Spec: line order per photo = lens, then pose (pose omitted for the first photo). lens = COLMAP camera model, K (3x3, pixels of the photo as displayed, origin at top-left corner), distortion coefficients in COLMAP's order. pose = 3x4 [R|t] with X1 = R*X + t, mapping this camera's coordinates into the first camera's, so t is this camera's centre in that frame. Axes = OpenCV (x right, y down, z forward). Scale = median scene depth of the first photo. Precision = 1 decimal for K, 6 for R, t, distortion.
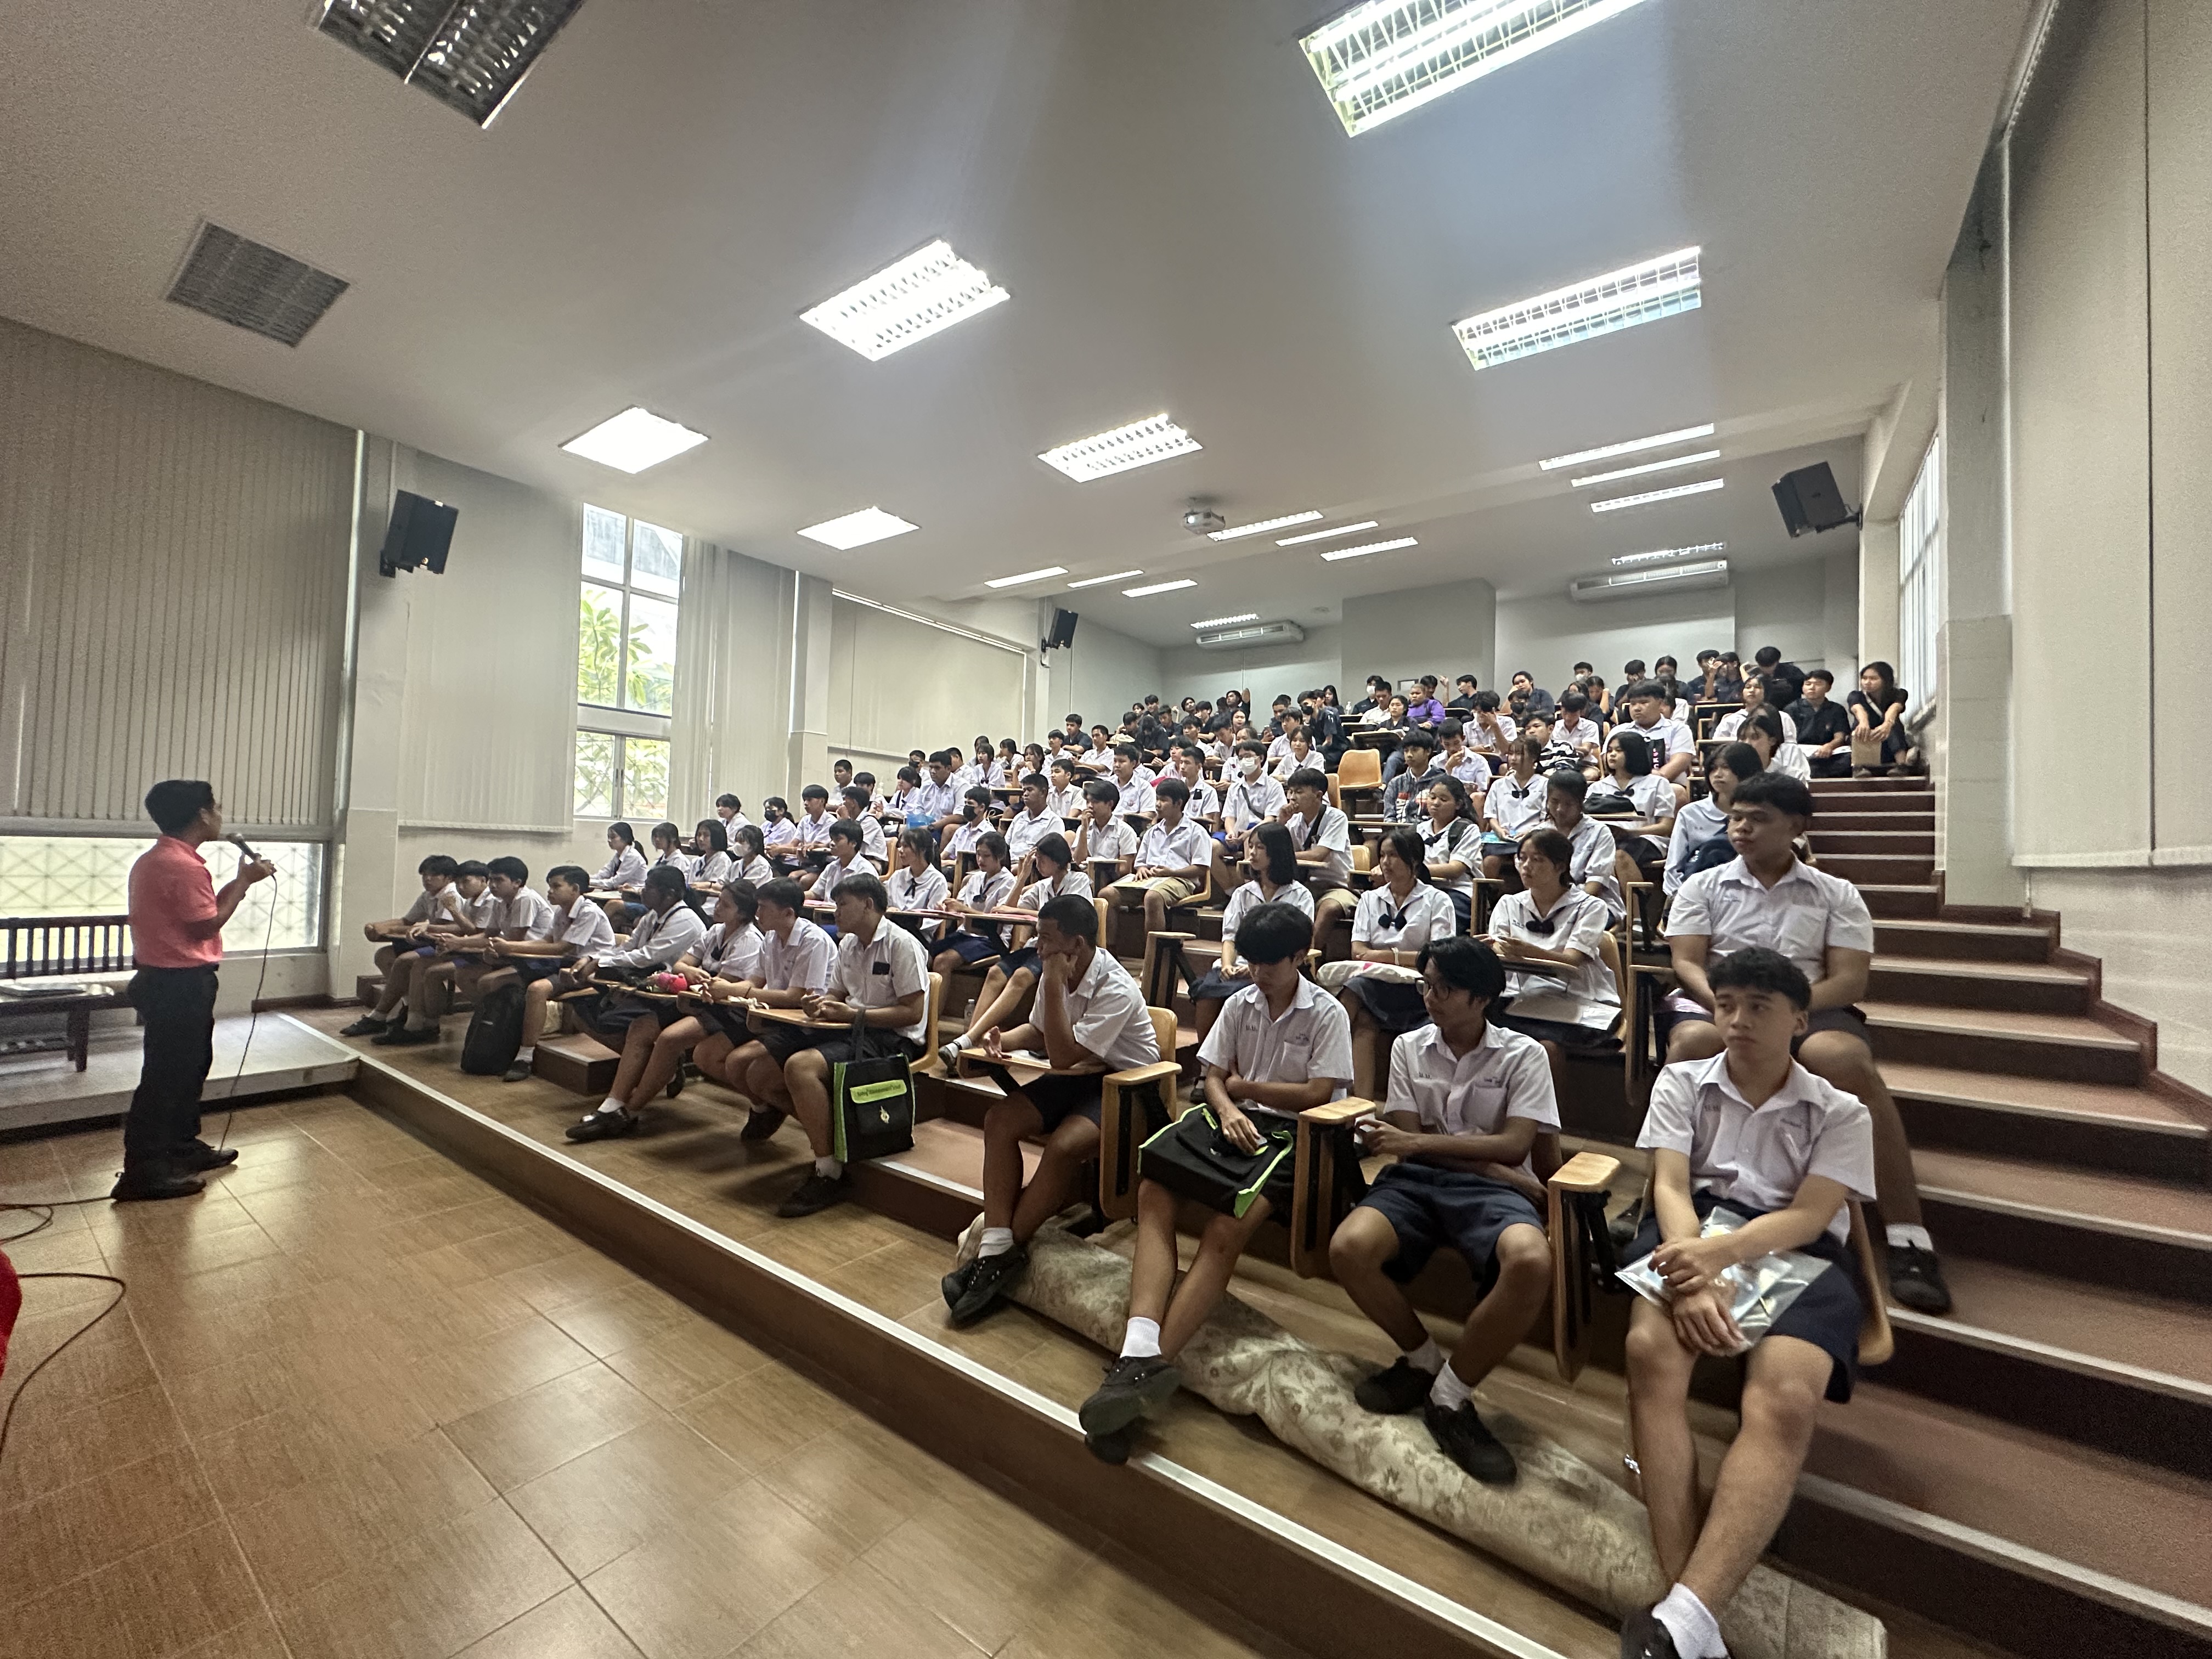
lens RADIAL K [[882.1, 0, 1106.0], [0, 882.1, 829.5], [0, 0, 1]] dist [-0.000251, 0.000261]
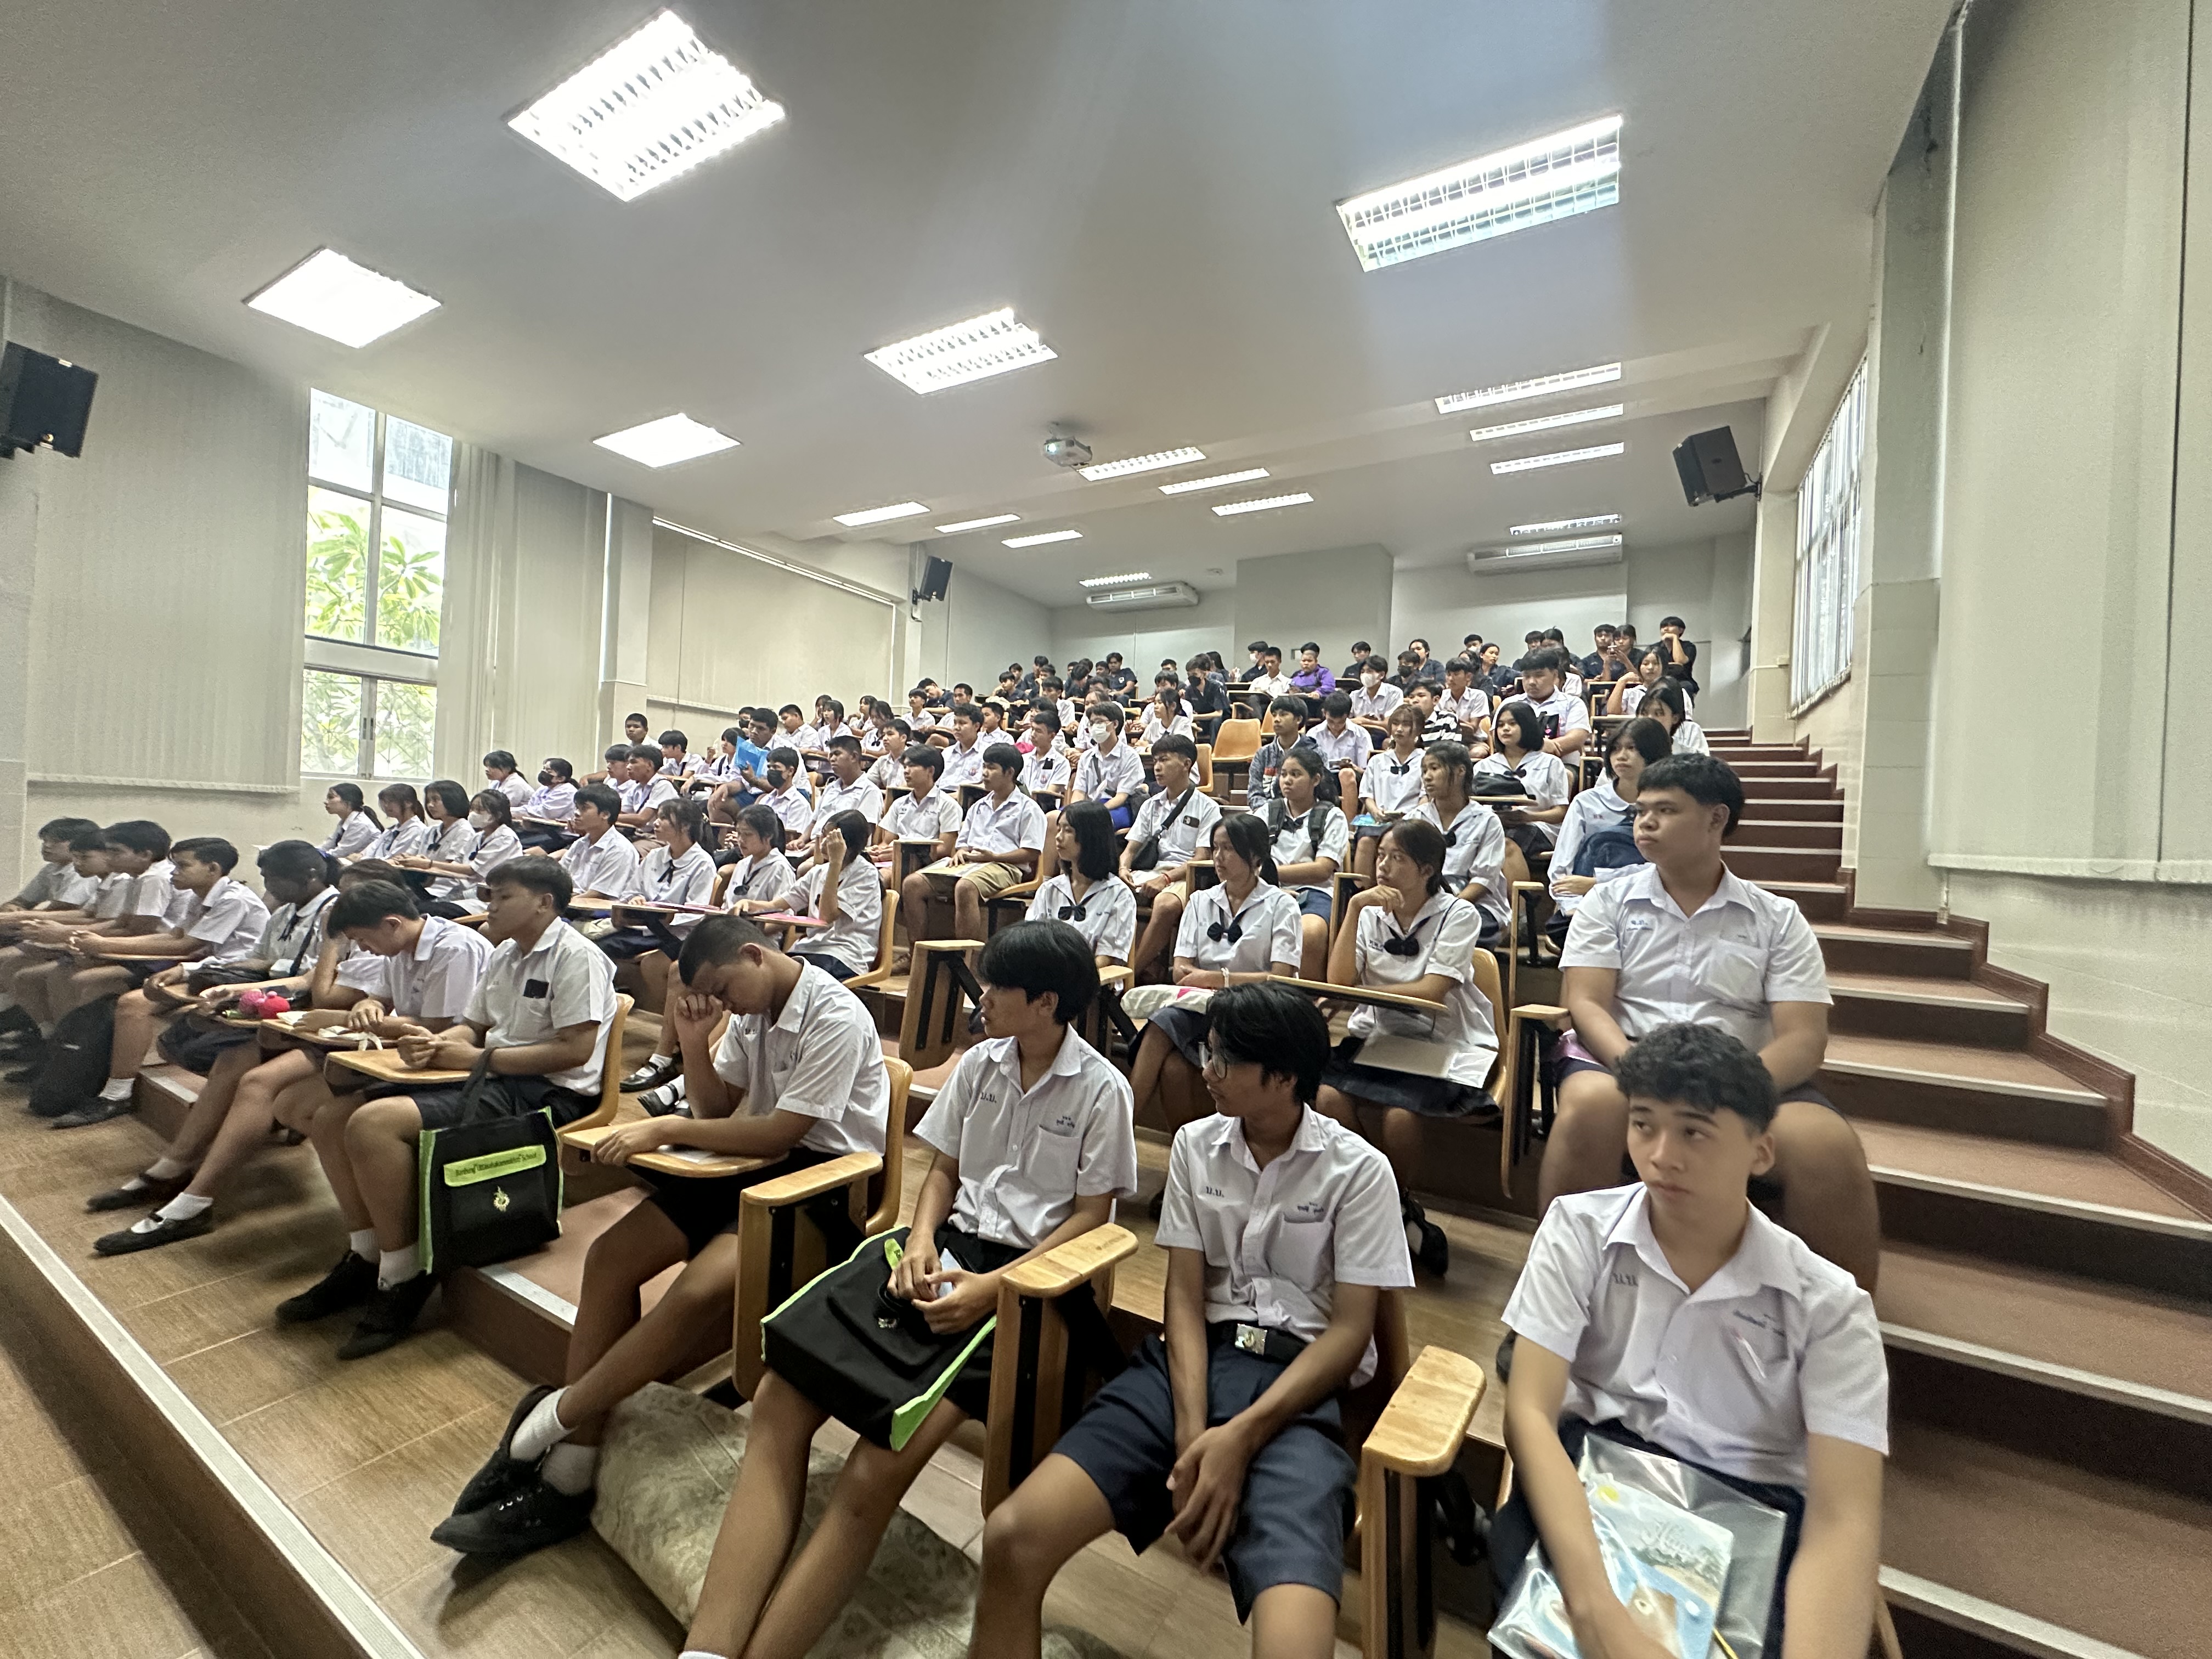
lens RADIAL K [[882.5, 0, 1106.0], [0, 882.5, 829.5], [0, 0, 1]] dist [-0.001670, 0.000176]
pose [[0.994917, 0.015302, 0.099529, 0.092238], [-0.018734, 0.999259, 0.033634, -0.006680], [-0.098940, -0.035328, 0.994466, 0.156580]]
